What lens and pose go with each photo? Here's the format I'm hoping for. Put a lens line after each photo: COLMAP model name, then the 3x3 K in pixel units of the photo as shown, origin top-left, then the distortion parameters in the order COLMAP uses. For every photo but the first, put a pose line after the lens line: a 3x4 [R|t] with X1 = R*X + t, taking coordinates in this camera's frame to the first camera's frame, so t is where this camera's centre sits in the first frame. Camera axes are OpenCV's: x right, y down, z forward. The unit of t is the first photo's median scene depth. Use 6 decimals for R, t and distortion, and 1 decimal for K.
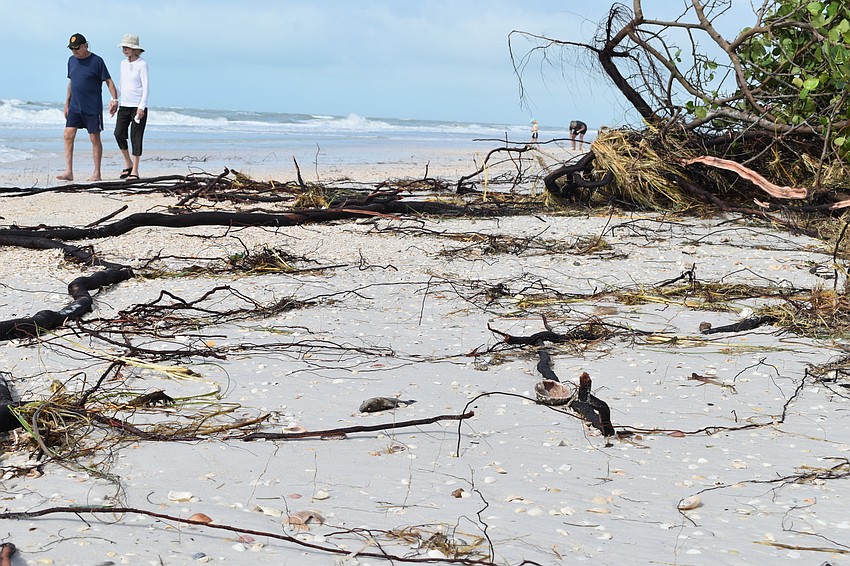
lens RADIAL K [[1350.7, 0, 427.7], [0, 1350.7, 285.9], [0, 0, 1]] dist [-0.010195, 0.000000]
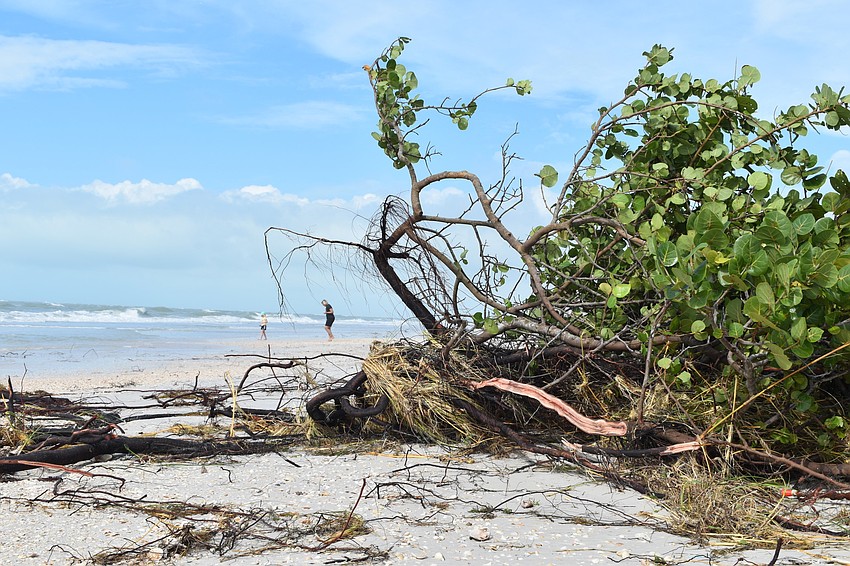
lens RADIAL K [[1350.7, 0, 424.1], [0, 1350.7, 282.6], [0, 0, 1]] dist [-0.010195, 0.000000]
pose [[0.989109, -0.000506, 0.147186, 0.037345], [0.022636, 0.988621, -0.148717, -0.029691], [-0.145436, 0.150429, 0.977865, 0.180963]]
